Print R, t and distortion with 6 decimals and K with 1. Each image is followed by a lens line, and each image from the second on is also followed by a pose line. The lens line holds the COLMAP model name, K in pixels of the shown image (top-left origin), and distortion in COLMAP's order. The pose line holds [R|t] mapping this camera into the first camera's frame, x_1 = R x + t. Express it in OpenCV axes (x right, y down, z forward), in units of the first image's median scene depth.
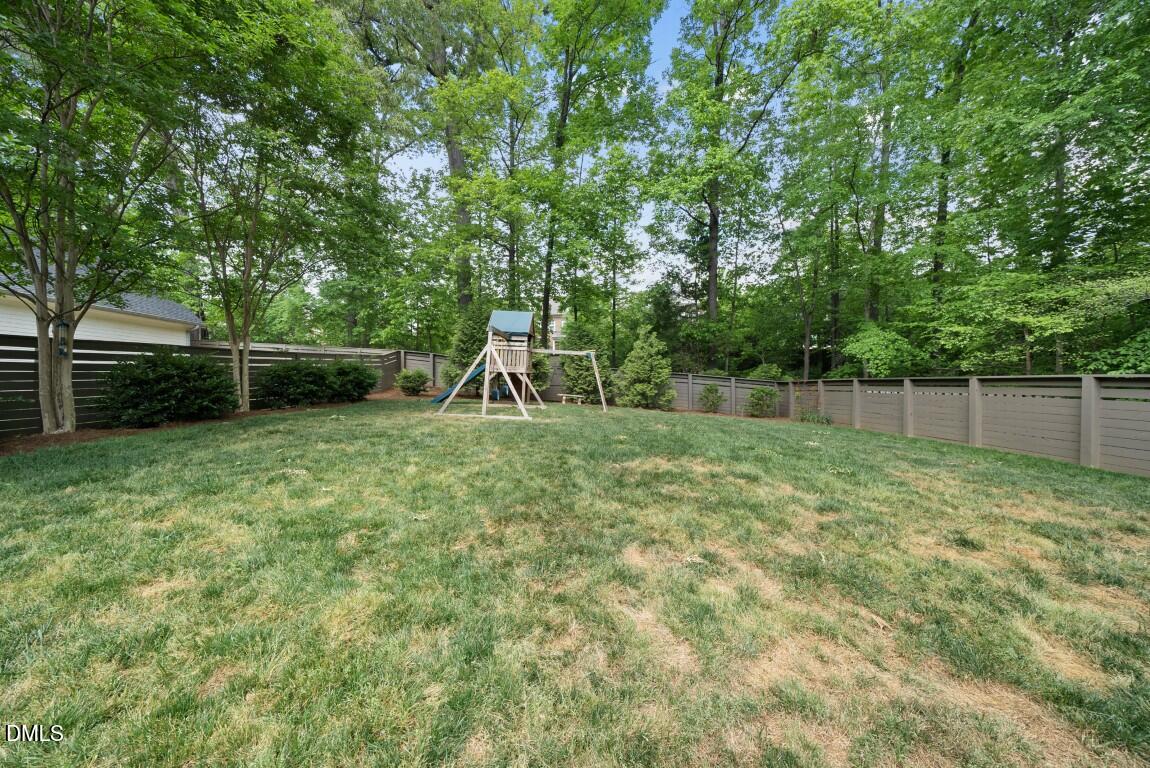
lens RADIAL K [[395.7, 0, 575.7], [0, 395.7, 387.2], [0, 0, 1]] dist [-0.007567, 0.000062]
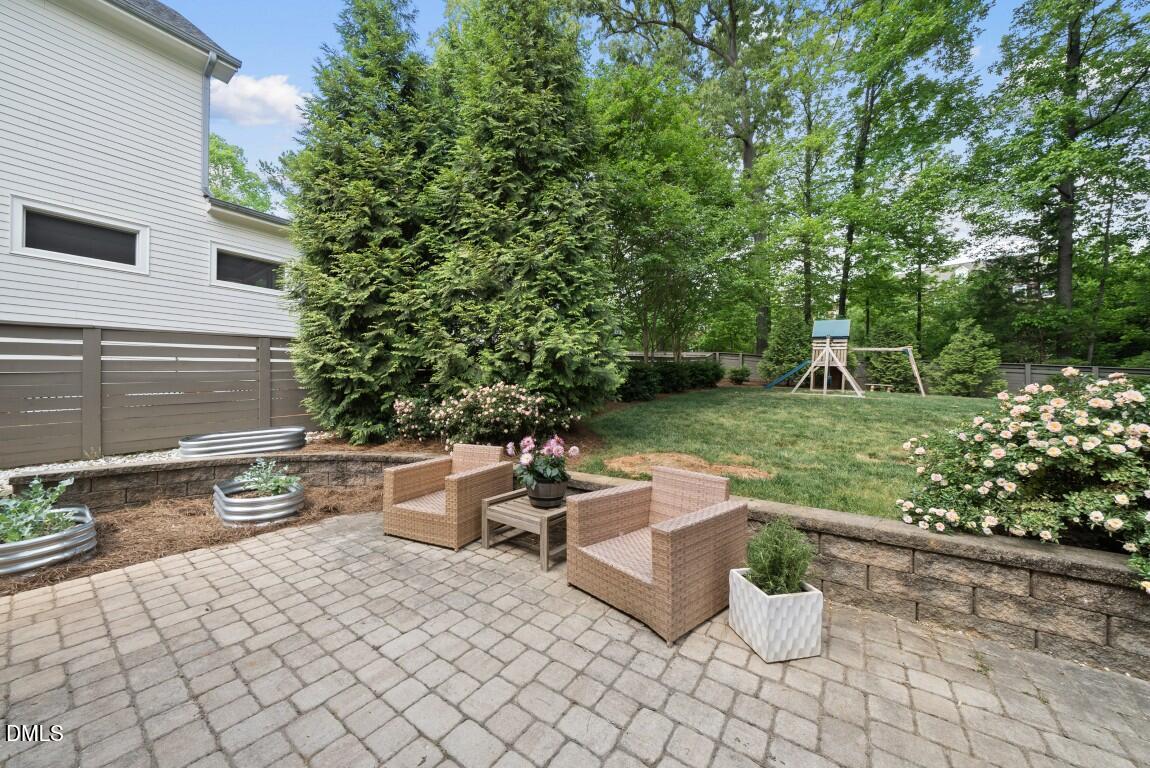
lens RADIAL K [[395.7, 0, 573.9], [0, 395.7, 385.7], [0, 0, 1]] dist [-0.007567, 0.000062]
pose [[0.829282, 0.001730, -0.558827, -0.102773], [0.000327, 0.999994, 0.003581, 0.017554], [0.558830, -0.003153, 0.829276, -0.441736]]
